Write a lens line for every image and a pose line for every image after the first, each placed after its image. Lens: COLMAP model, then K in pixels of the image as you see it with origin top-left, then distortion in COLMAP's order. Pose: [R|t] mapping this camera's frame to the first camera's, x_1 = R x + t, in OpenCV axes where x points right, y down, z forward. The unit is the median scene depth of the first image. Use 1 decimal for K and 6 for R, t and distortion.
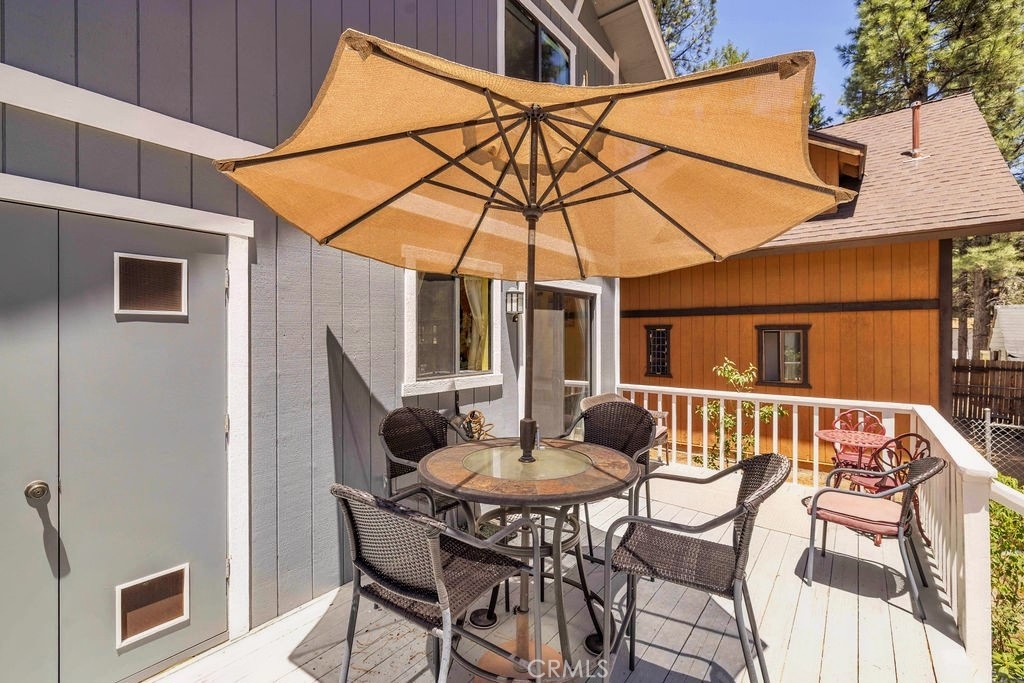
lens RADIAL K [[448.9, 0, 512.0], [0, 448.9, 341.5], [0, 0, 1]] dist [-0.000321, 0.000057]
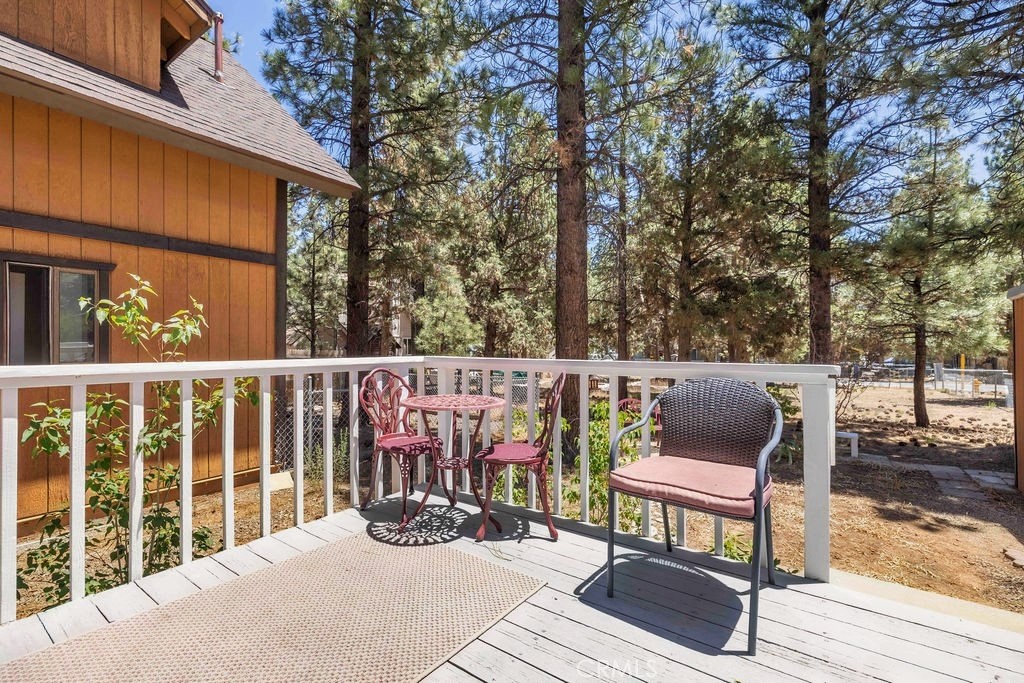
lens RADIAL K [[448.9, 0, 512.0], [0, 448.9, 341.5], [0, 0, 1]] dist [-0.000321, 0.000057]
pose [[-0.045906, 0.006943, 0.998922, 0.068857], [0.009543, 0.999933, -0.006512, 0.082069], [-0.998900, 0.009234, -0.045969, 0.581134]]
